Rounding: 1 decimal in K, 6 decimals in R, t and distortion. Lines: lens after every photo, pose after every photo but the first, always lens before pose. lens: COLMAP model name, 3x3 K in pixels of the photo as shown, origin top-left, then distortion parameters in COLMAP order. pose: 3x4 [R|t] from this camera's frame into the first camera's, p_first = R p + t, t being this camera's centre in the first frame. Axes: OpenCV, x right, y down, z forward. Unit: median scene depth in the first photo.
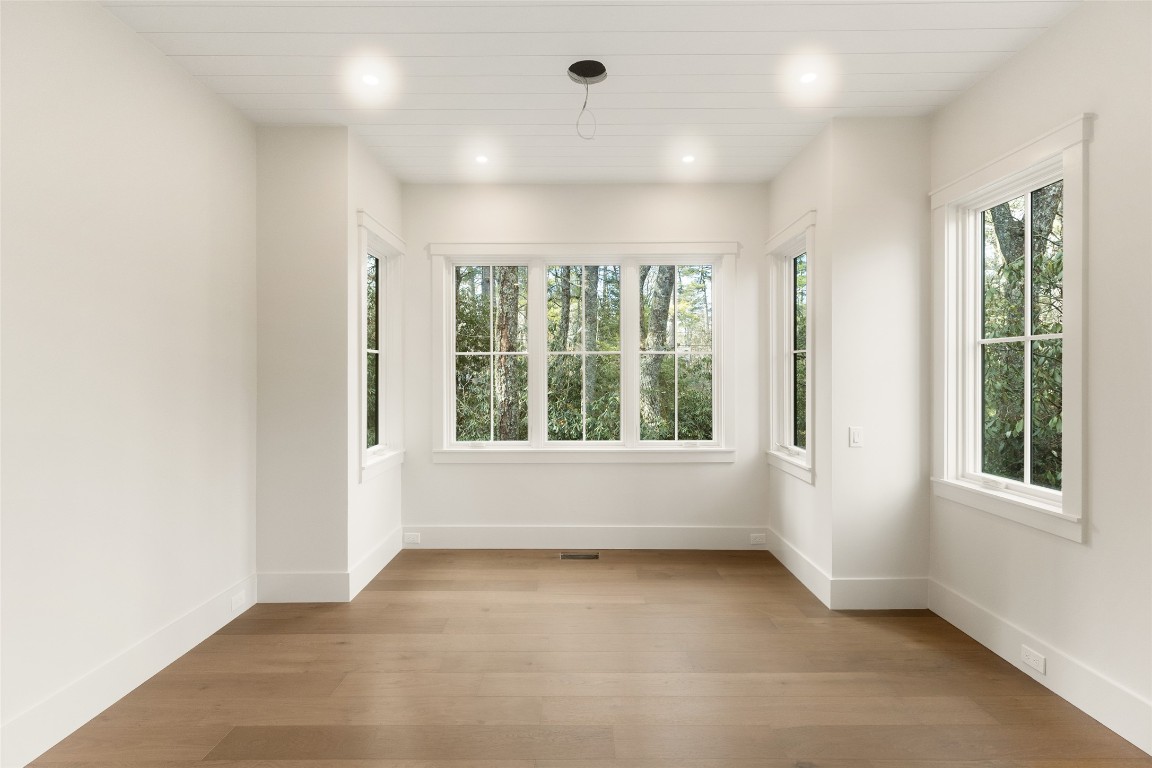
lens RADIAL K [[516.6, 0, 579.8], [0, 516.6, 376.3], [0, 0, 1]] dist [-0.001015, -0.000193]
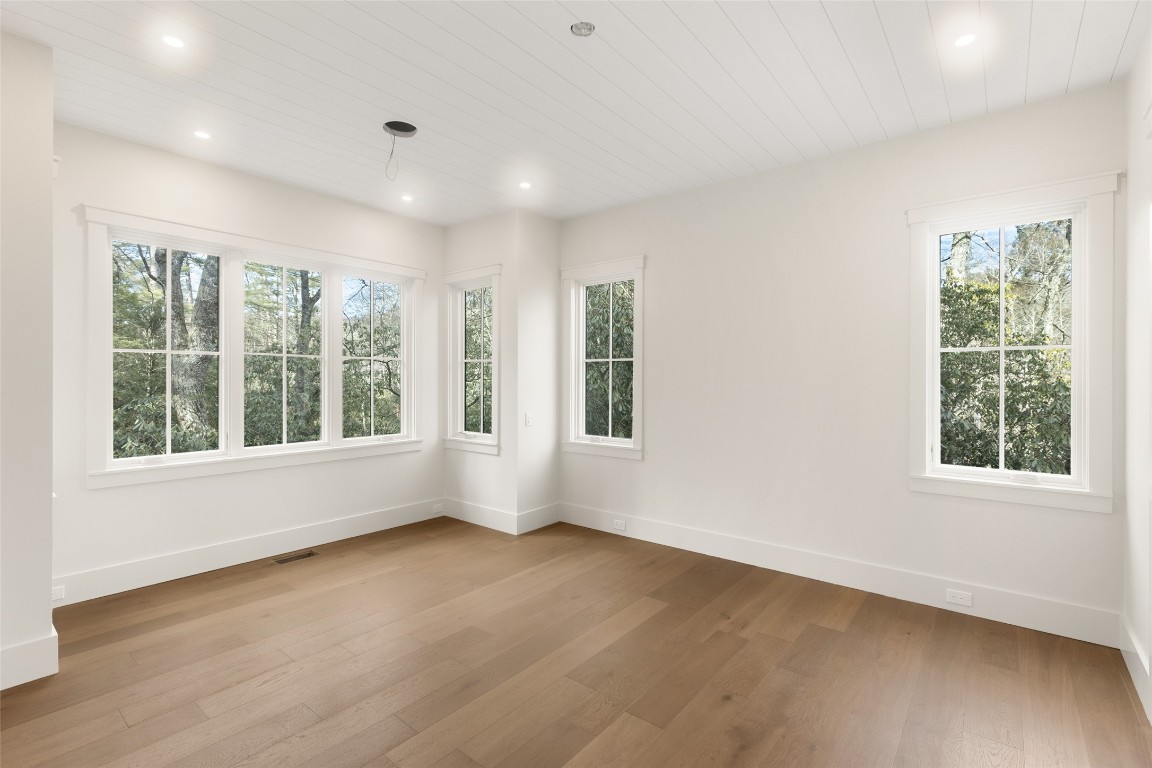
lens RADIAL K [[516.6, 0, 577.8], [0, 516.6, 383.5], [0, 0, 1]] dist [-0.001015, -0.000193]
pose [[0.628376, -0.002327, 0.777907, -0.524084], [-0.003892, 0.999974, 0.006135, 0.000846], [-0.777900, -0.006882, 0.628350, -0.071515]]
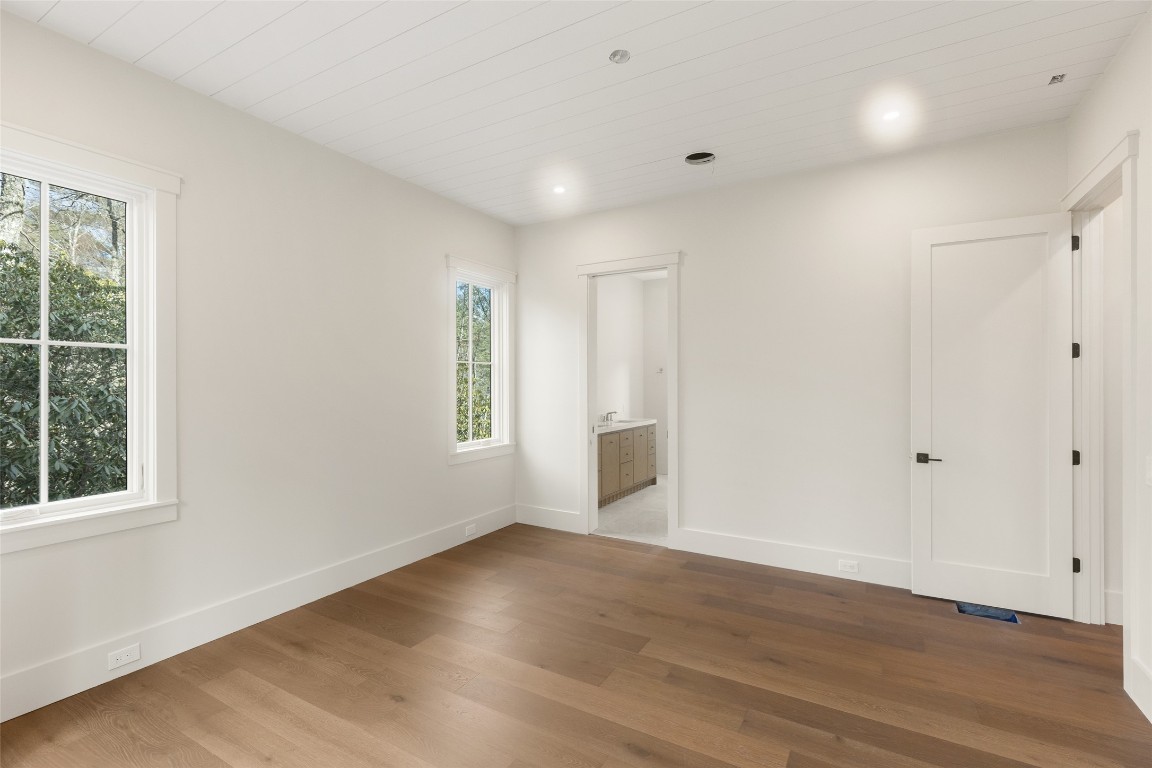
lens RADIAL K [[516.6, 0, 574.9], [0, 516.6, 384.4], [0, 0, 1]] dist [-0.001015, -0.000193]
pose [[-0.860552, 0.001311, 0.509361, -0.306409], [0.002688, 0.999994, 0.001967, 0.000769], [-0.509355, 0.003062, -0.860551, 1.012973]]
